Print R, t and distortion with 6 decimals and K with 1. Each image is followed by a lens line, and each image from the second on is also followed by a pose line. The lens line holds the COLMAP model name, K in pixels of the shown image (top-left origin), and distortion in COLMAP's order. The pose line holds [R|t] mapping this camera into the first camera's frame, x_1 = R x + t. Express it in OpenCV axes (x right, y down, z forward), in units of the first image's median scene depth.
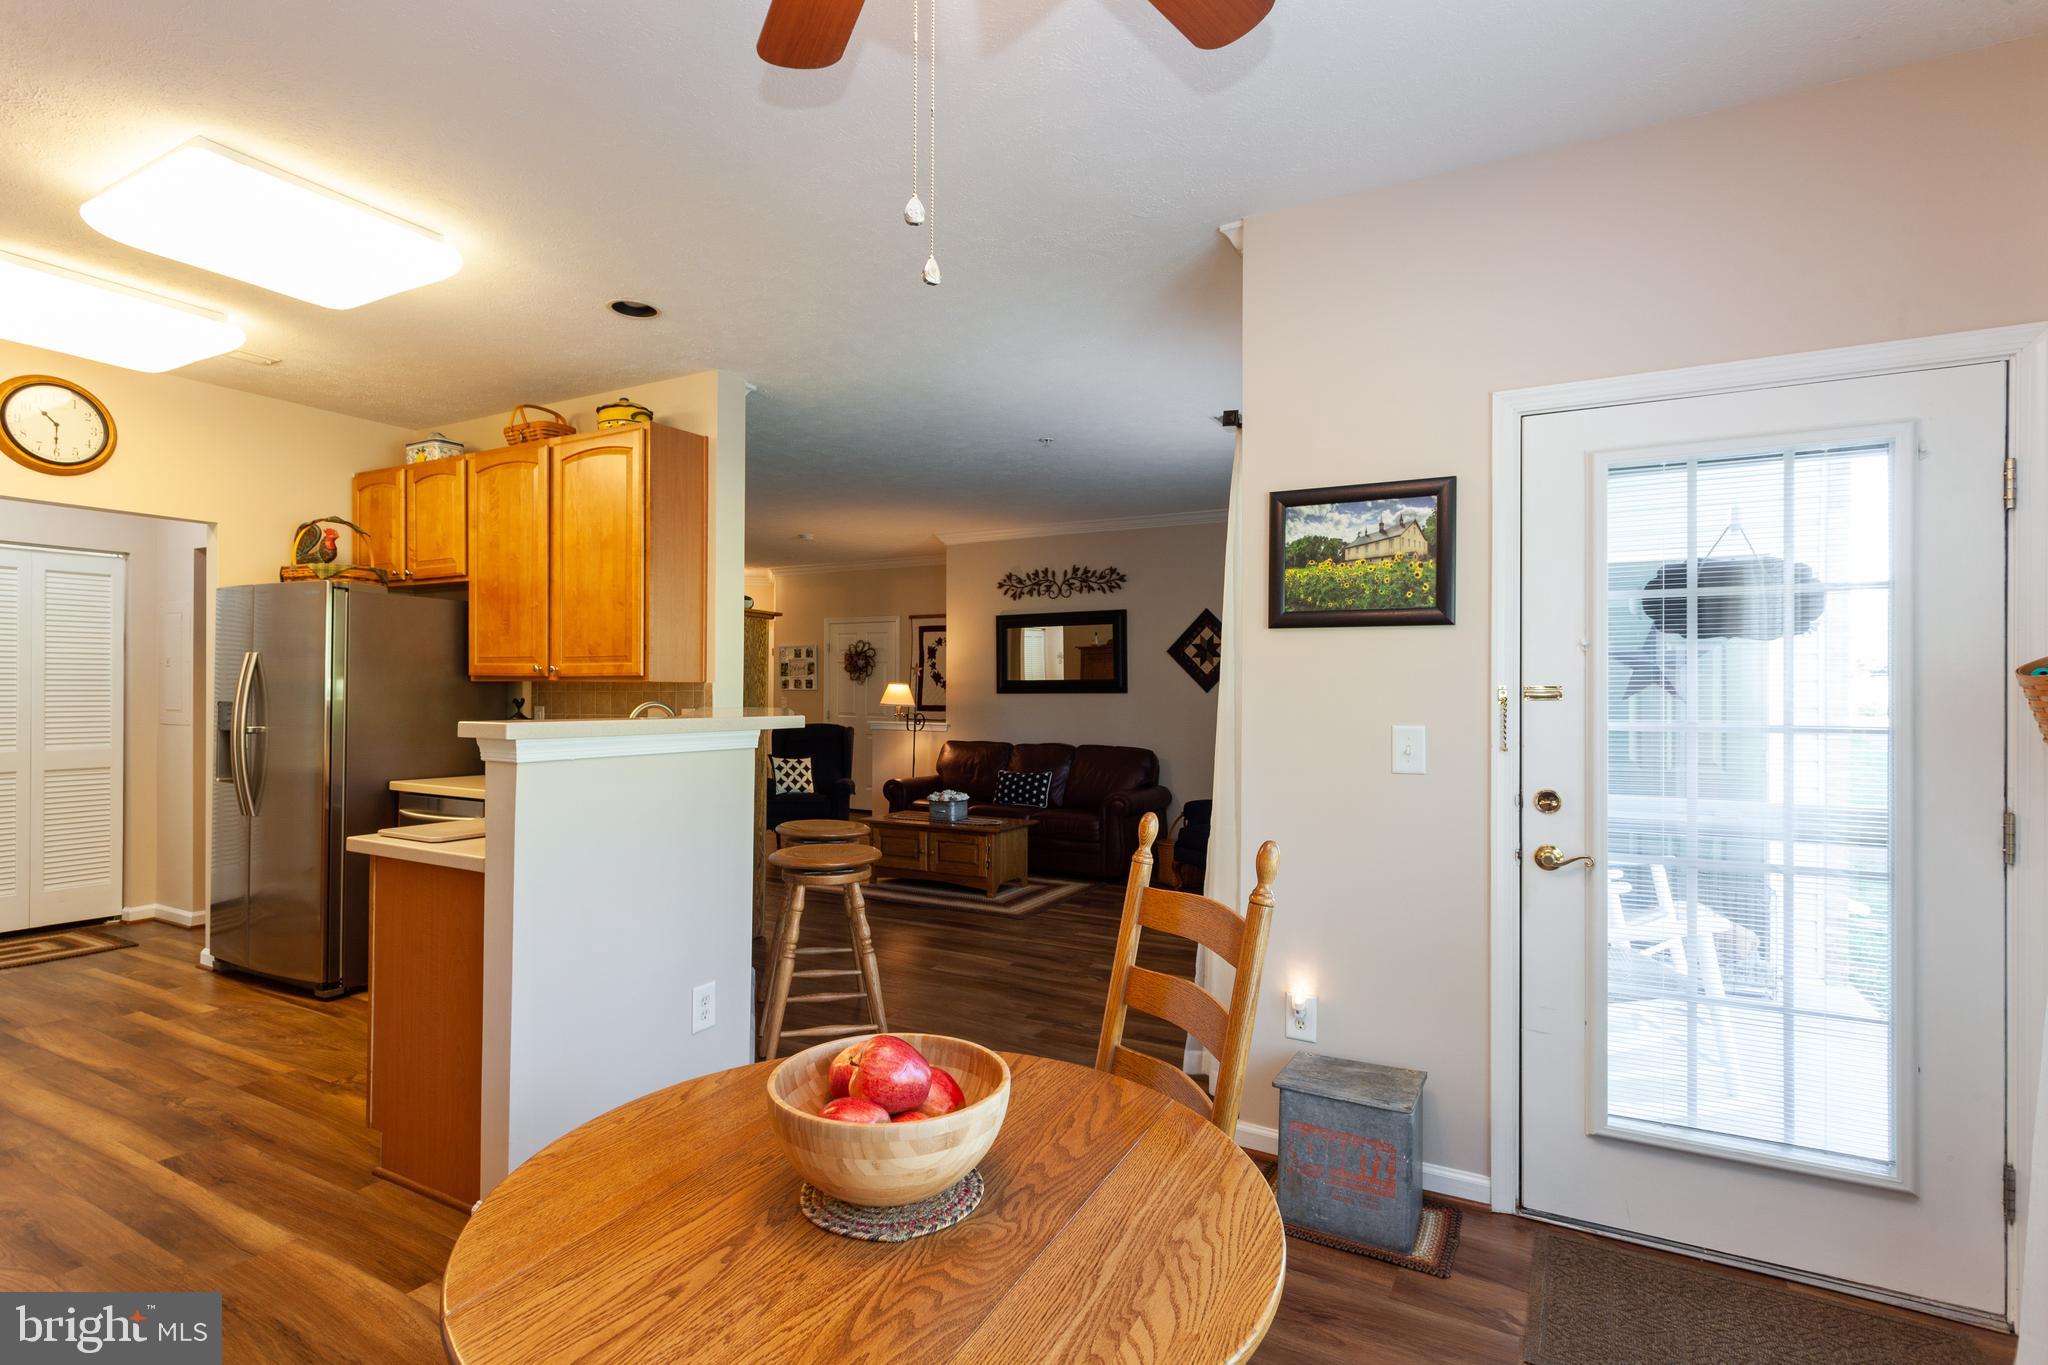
lens RADIAL K [[979.2, 0, 1016.9], [0, 979.2, 686.8], [0, 0, 1]] dist [0.000952, 0.002387]
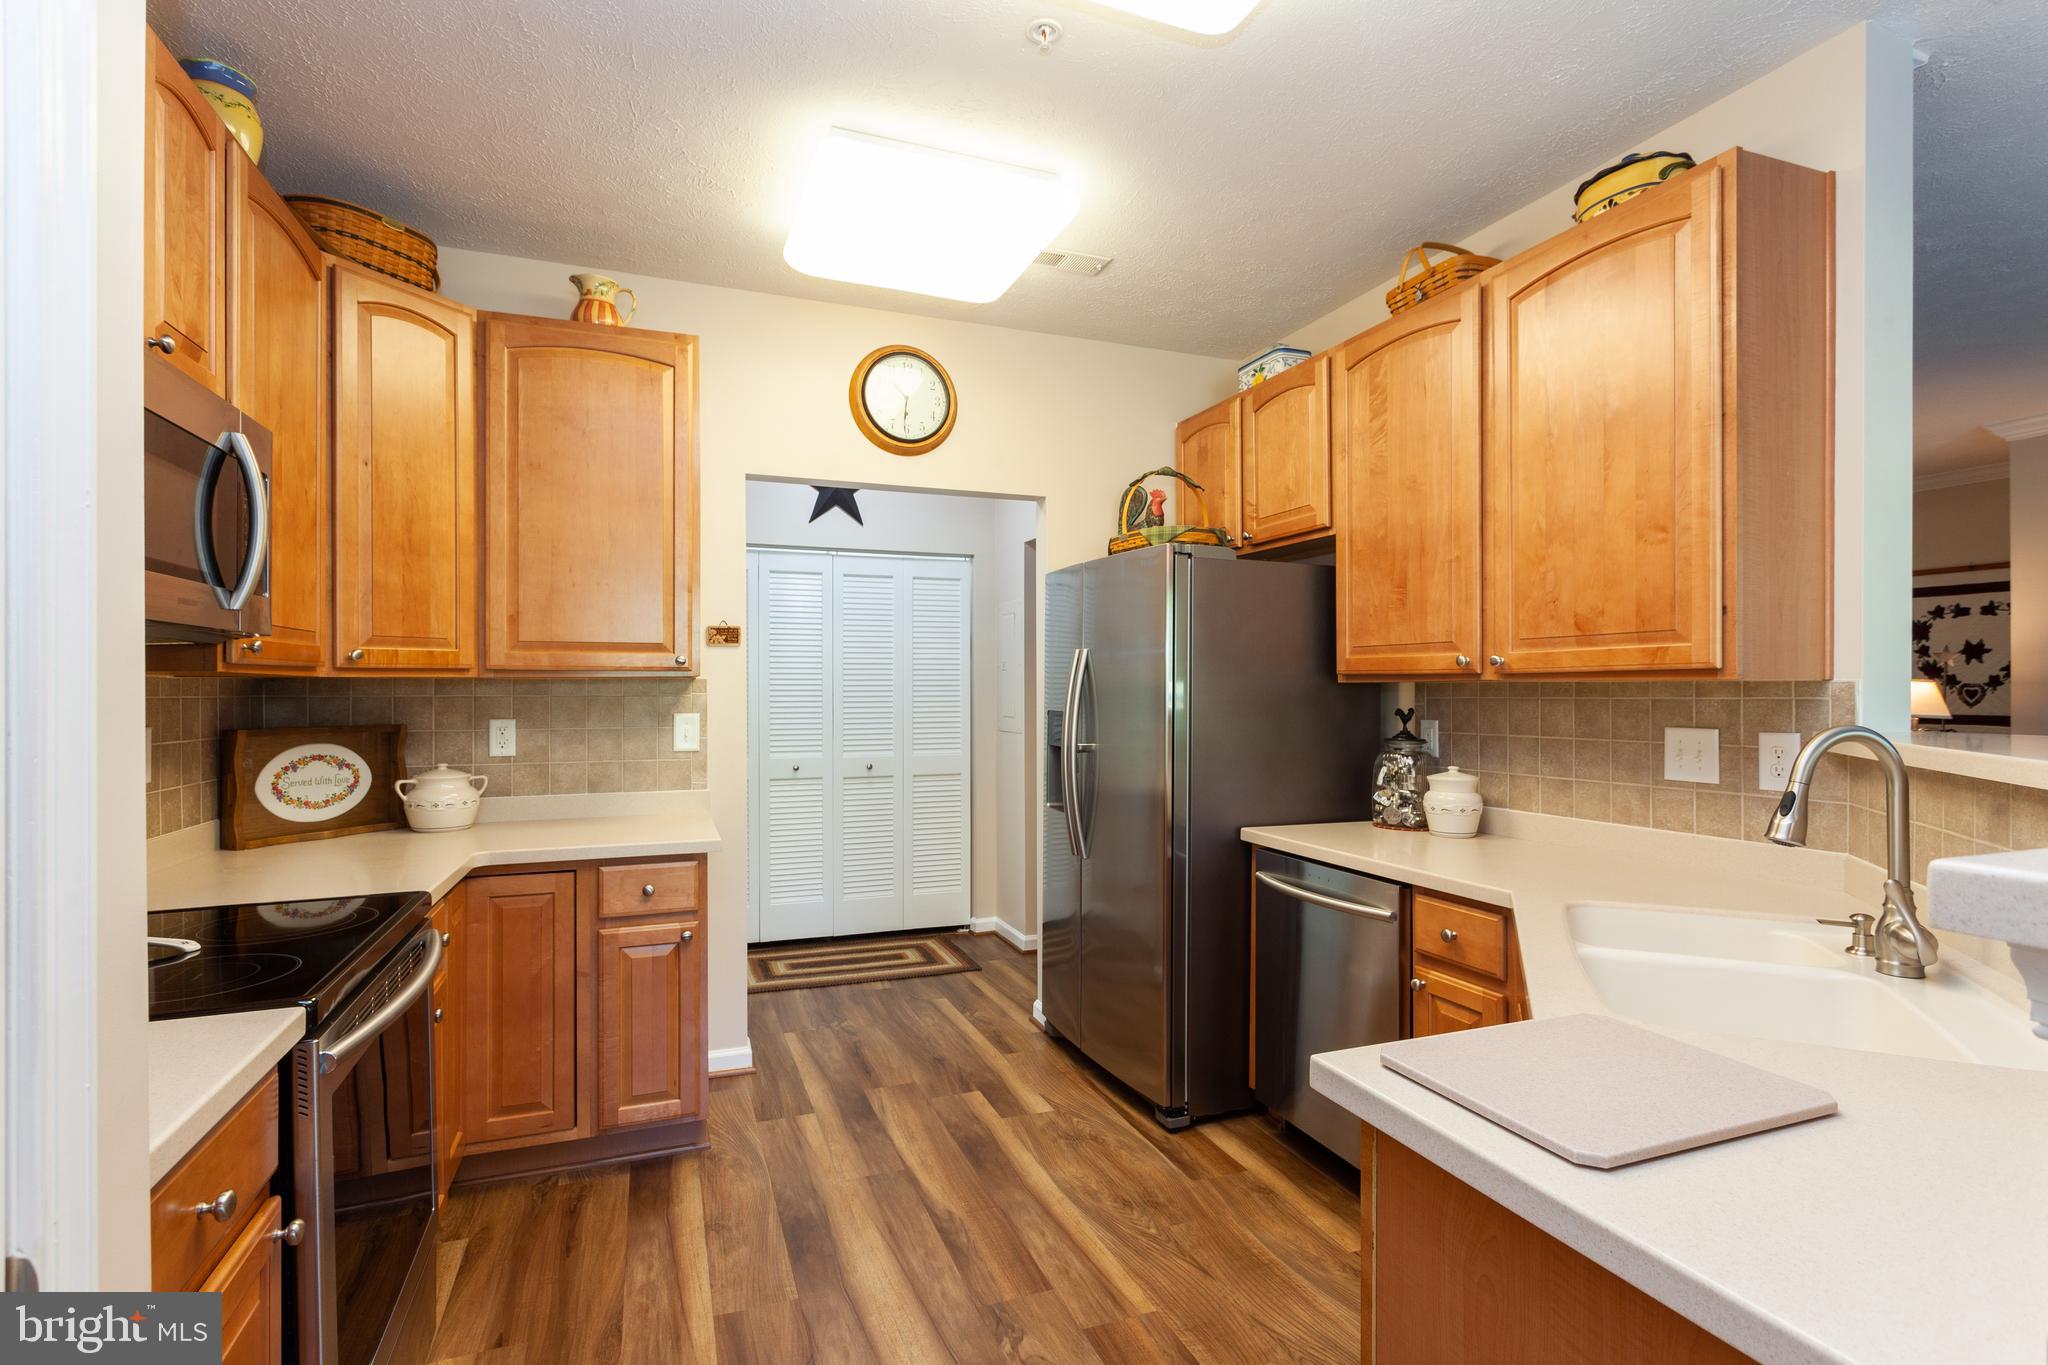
lens RADIAL K [[979.2, 0, 1026.7], [0, 979.2, 686.8], [0, 0, 1]] dist [0.000952, 0.002387]
pose [[0.768270, -0.007049, -0.640088, -0.290939], [0.006577, 0.999974, -0.003119, -0.002243], [0.640093, -0.001813, 0.768296, 0.344300]]
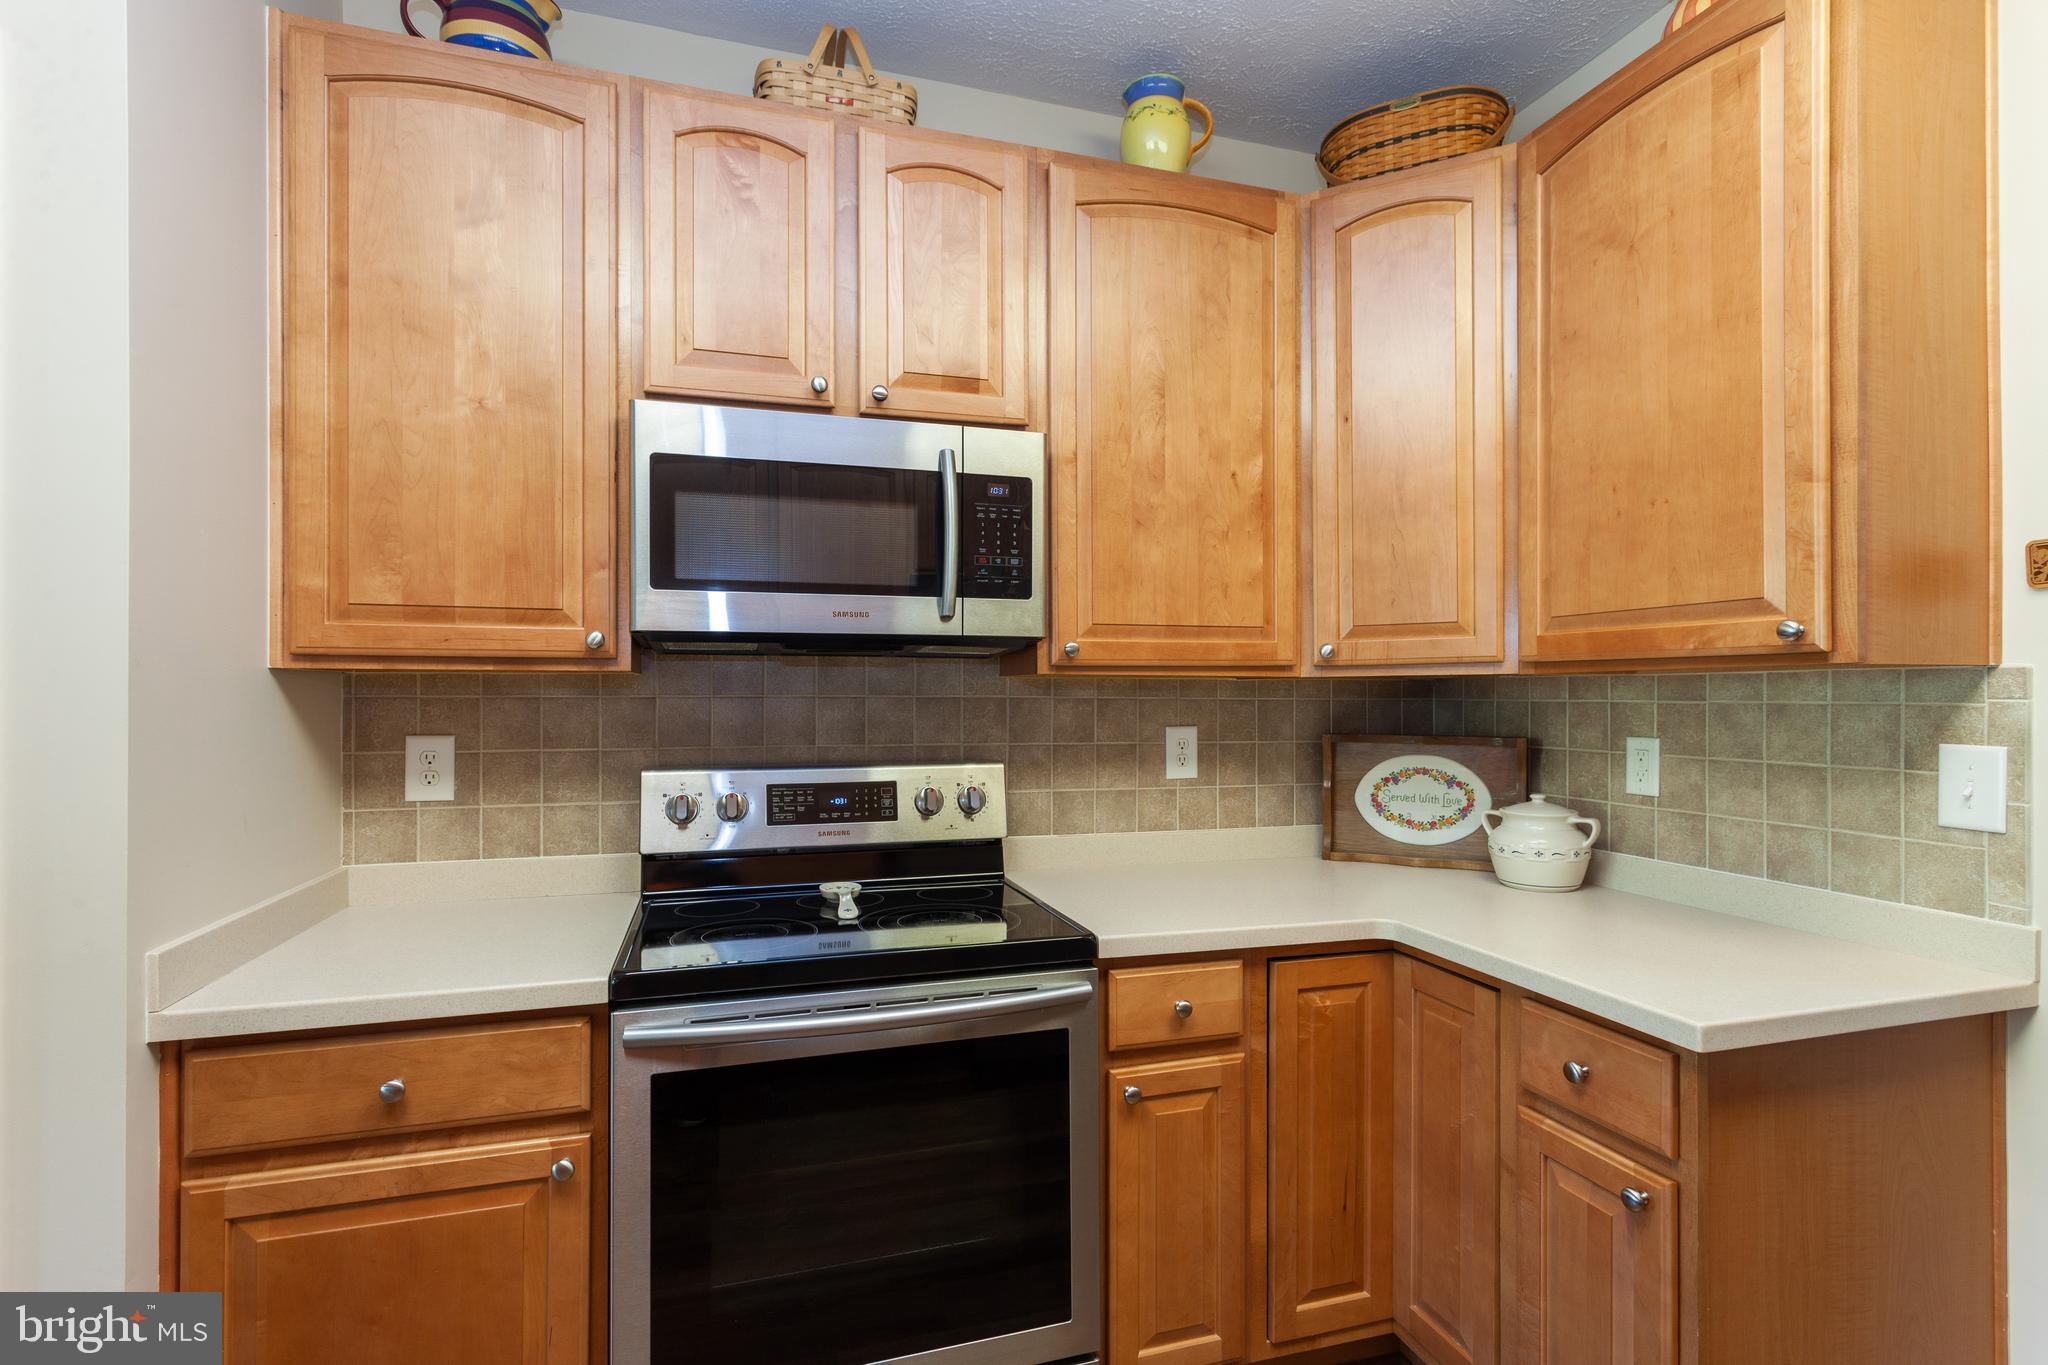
lens RADIAL K [[979.2, 0, 1022.2], [0, 979.2, 691.1], [0, 0, 1]] dist [0.000952, 0.002387]
pose [[-0.685378, -0.001593, -0.728186, -0.493447], [0.001901, 0.999990, -0.003977, -0.003979], [0.728185, -0.004110, -0.685368, 0.734730]]
